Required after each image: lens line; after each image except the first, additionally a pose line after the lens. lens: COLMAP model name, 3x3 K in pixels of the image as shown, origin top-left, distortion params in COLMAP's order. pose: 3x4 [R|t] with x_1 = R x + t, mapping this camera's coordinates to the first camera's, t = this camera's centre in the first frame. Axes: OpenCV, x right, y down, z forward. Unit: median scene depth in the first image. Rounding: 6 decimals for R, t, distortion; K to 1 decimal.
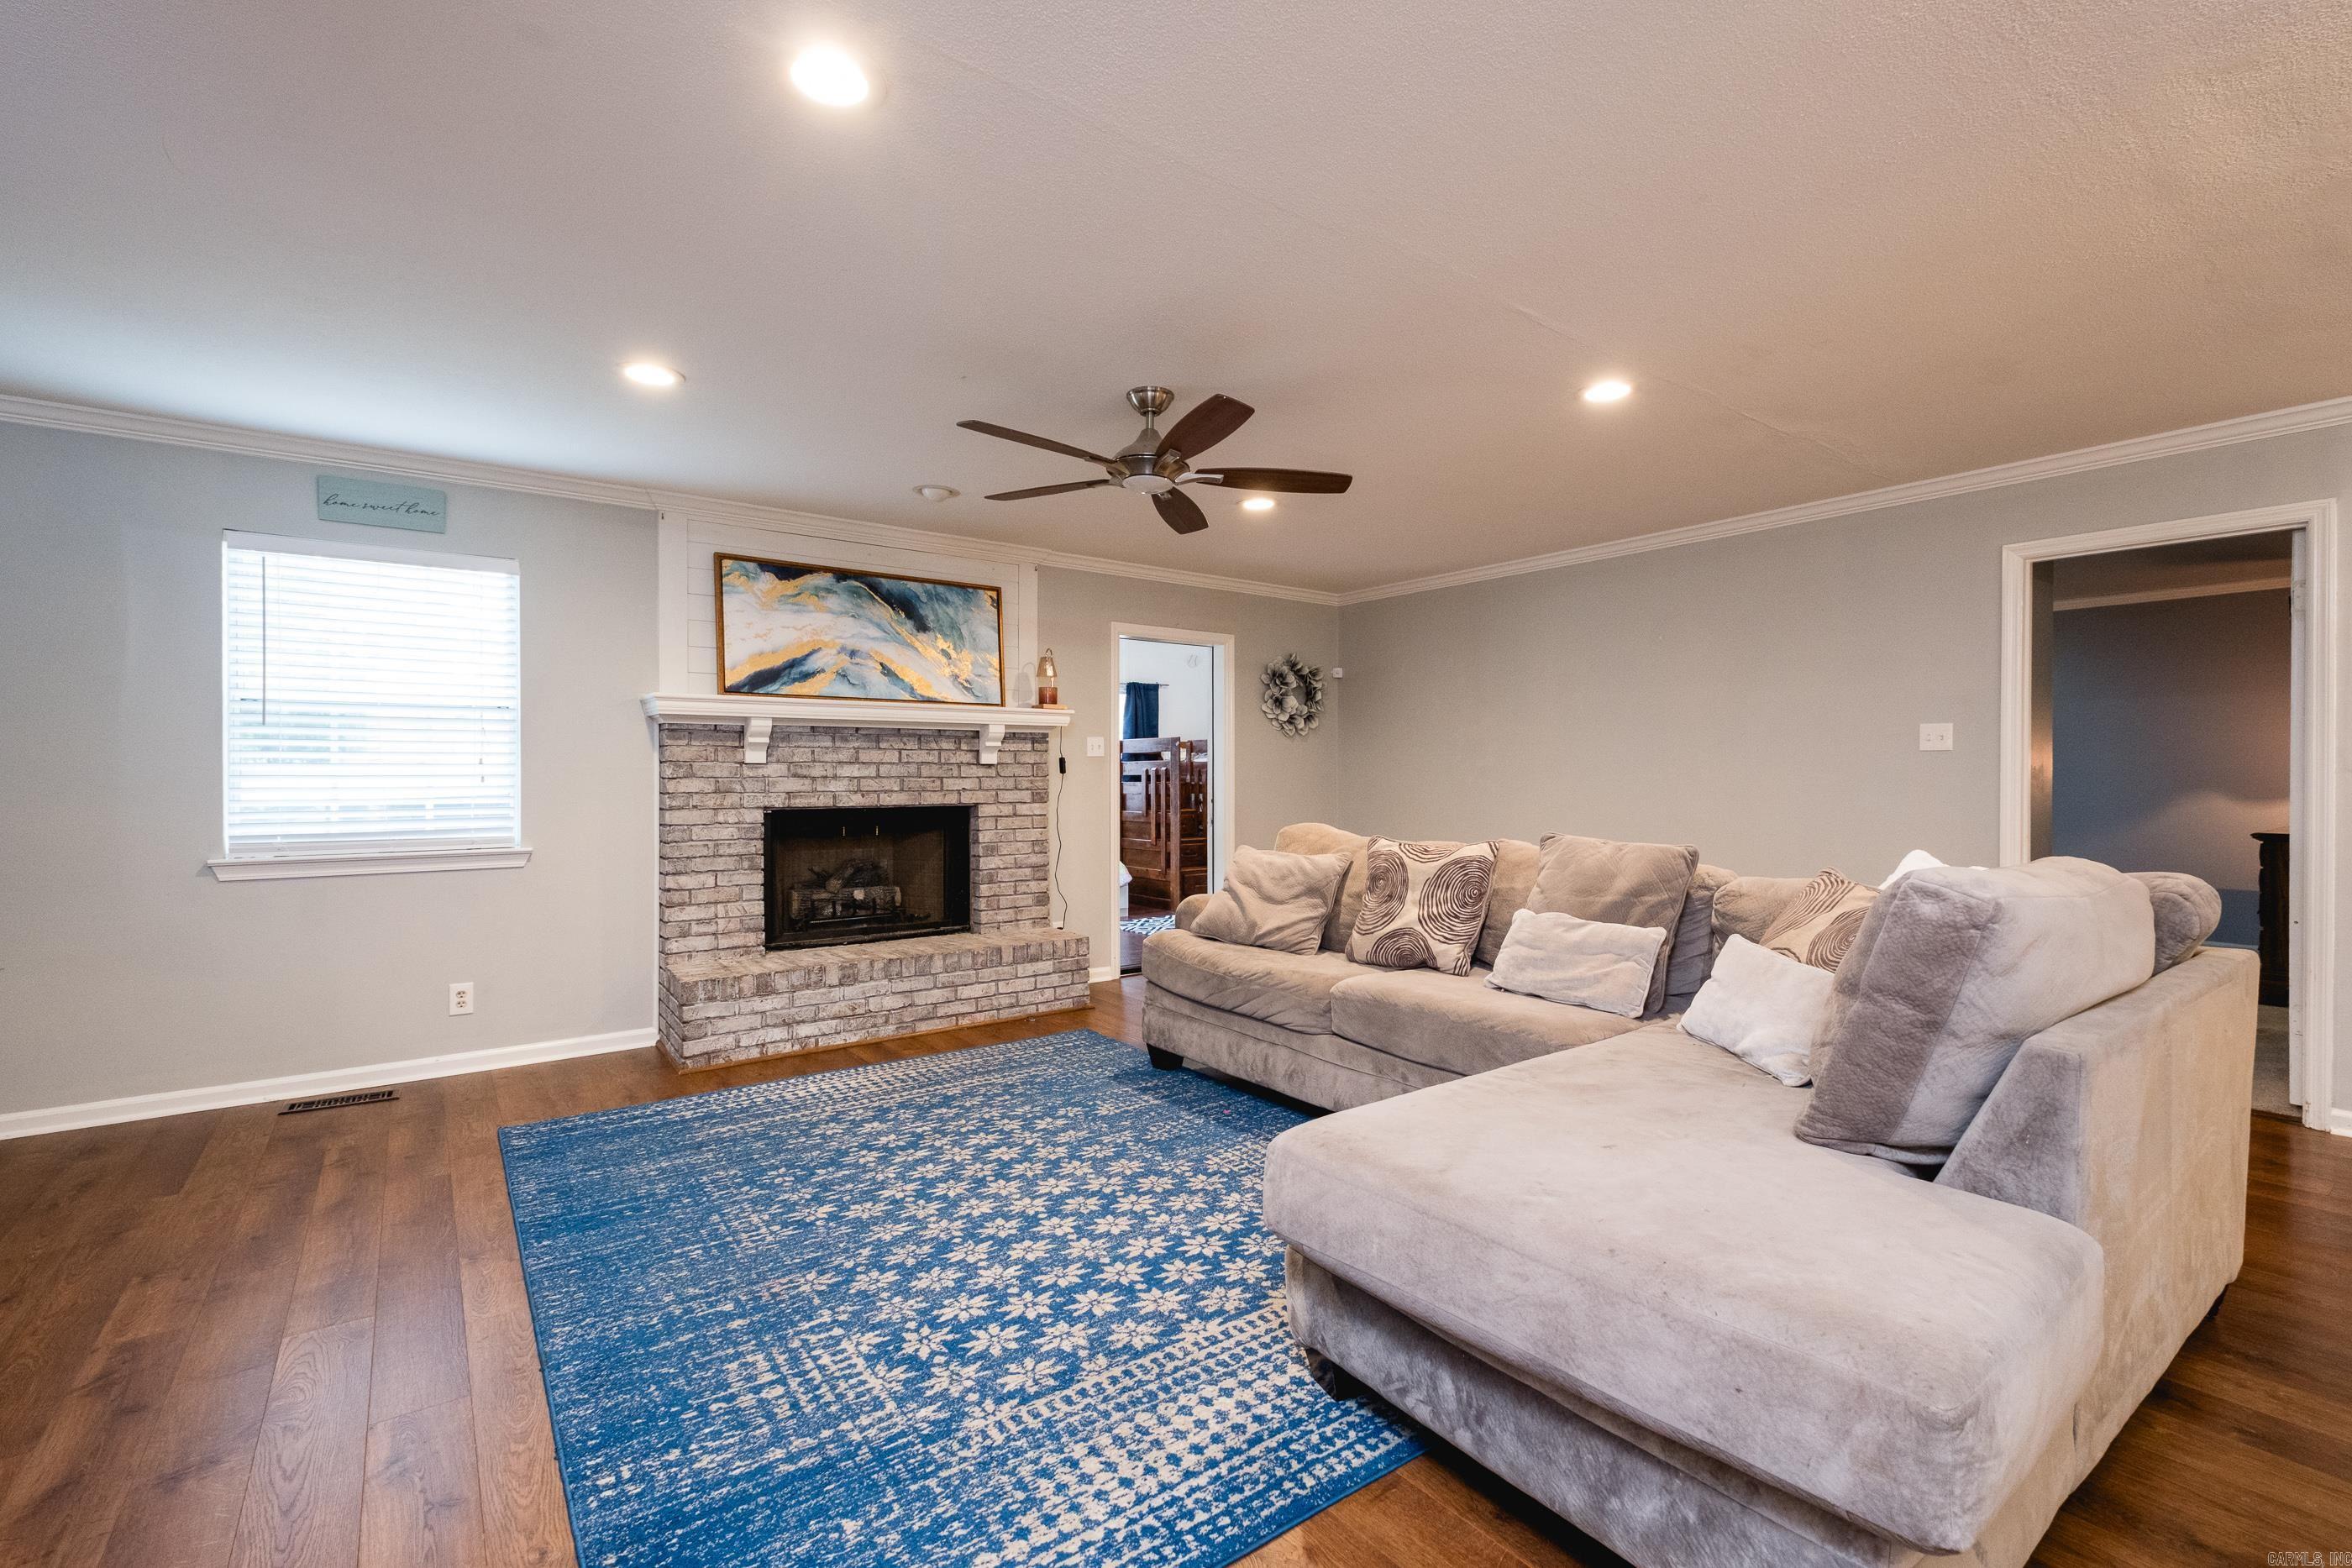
lens RADIAL K [[1010.1, 0, 1182.4], [0, 1010.1, 776.3], [0, 0, 1]] dist [0.007956, -0.005090]
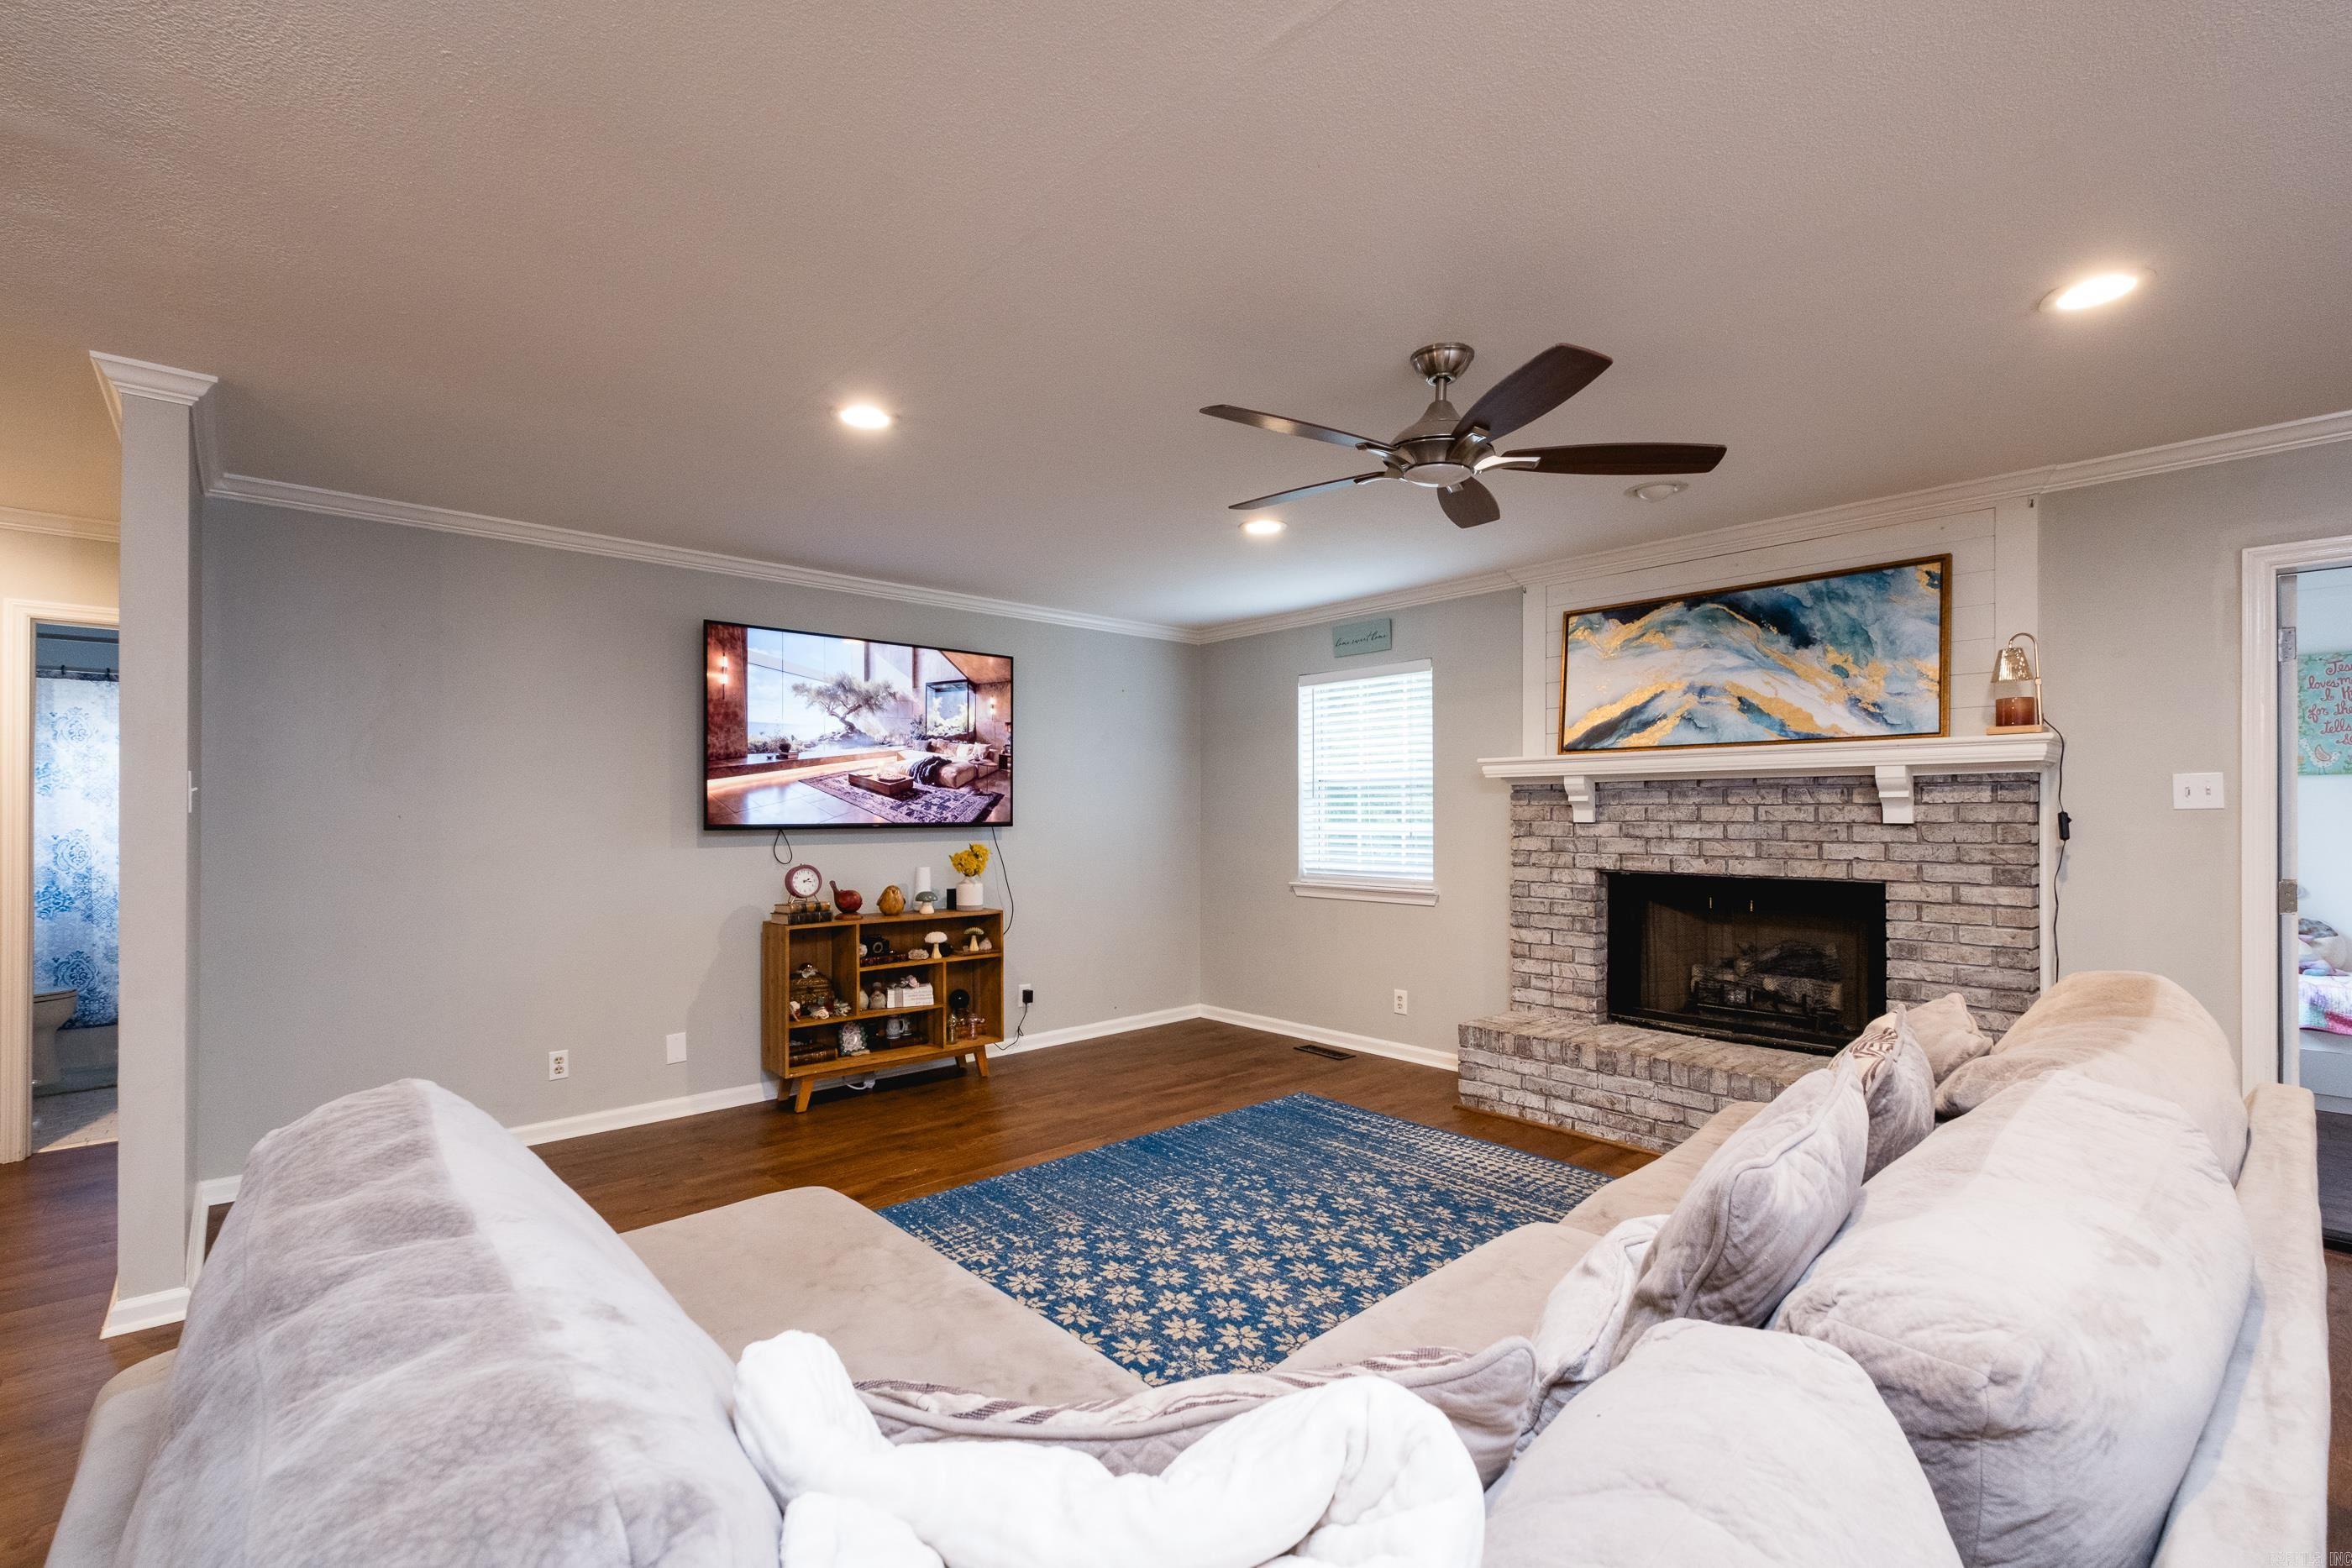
lens RADIAL K [[1010.1, 0, 1175.0], [0, 1010.1, 811.1], [0, 0, 1]] dist [0.007956, -0.005090]
pose [[0.096236, -0.001582, -0.995357, 0.726309], [0.002046, 0.999997, -0.001391, -0.033940], [0.995356, -0.001903, 0.096239, 0.749253]]
